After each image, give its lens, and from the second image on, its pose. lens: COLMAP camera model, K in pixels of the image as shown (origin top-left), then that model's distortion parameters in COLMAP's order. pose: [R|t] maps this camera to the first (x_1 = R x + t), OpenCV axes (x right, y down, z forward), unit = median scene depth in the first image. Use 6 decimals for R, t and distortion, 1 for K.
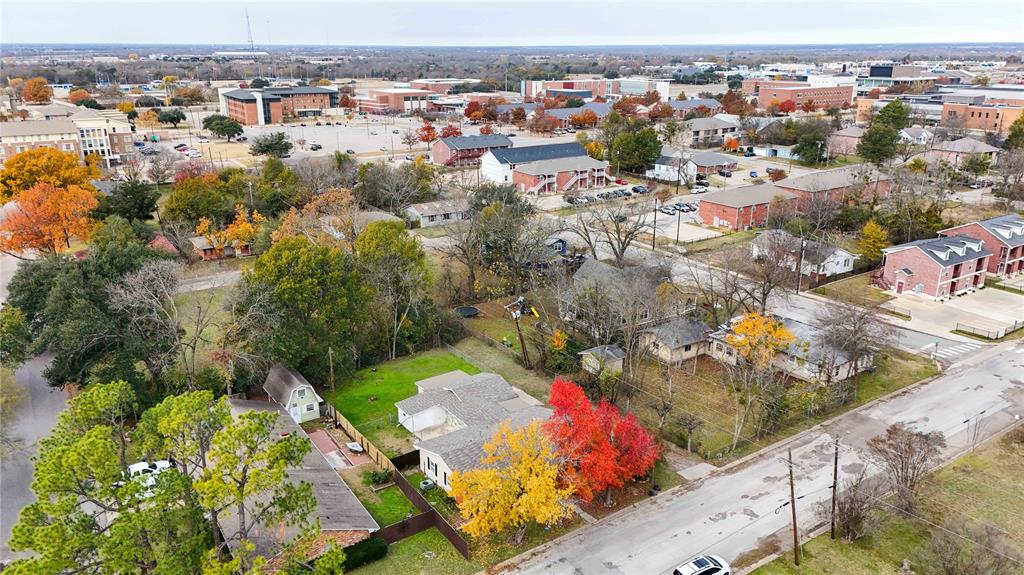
lens RADIAL K [[761.7, 0, 512.1], [0, 761.7, 288.0], [0, 0, 1]] dist [0.049948, -0.012643]
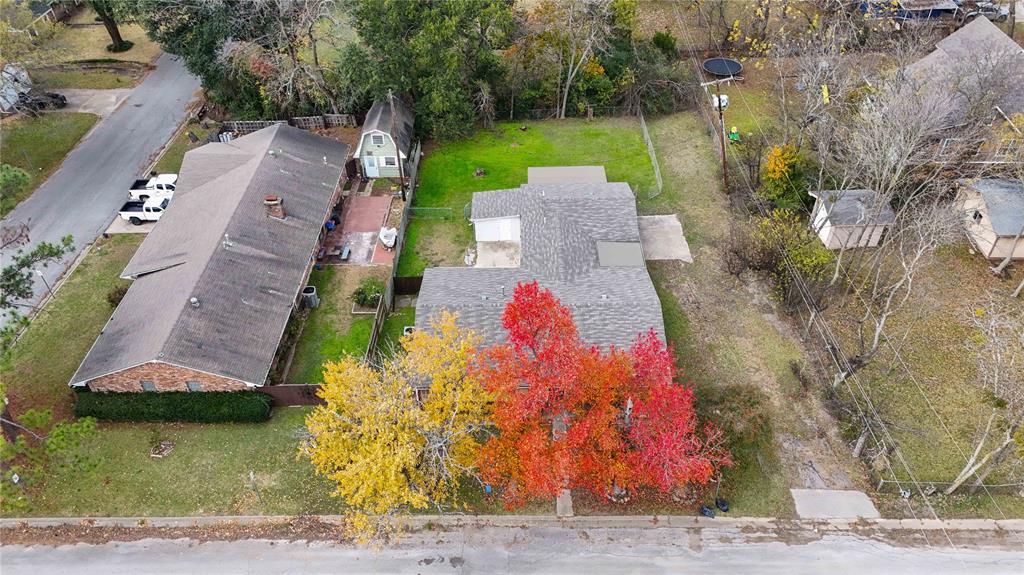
lens RADIAL K [[761.7, 0, 516.1], [0, 761.7, 284.9], [0, 0, 1]] dist [0.049948, -0.012643]
pose [[0.825900, 0.355862, -0.437323, 0.178396], [-0.165222, 0.894353, 0.415733, -0.057291], [0.539065, -0.271099, 0.797442, 0.376875]]
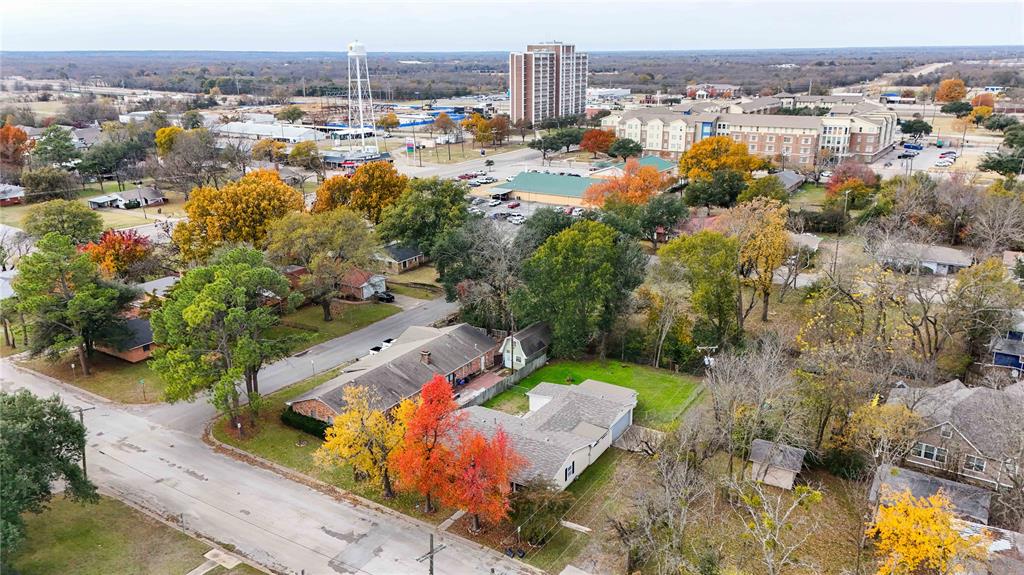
lens RADIAL K [[761.7, 0, 510.7], [0, 761.7, 286.6], [0, 0, 1]] dist [0.049948, -0.012643]
pose [[0.394717, 0.272011, -0.877615, 0.616807], [-0.275613, 0.946239, 0.169320, -0.121672], [0.876491, 0.175049, 0.448466, 0.388040]]
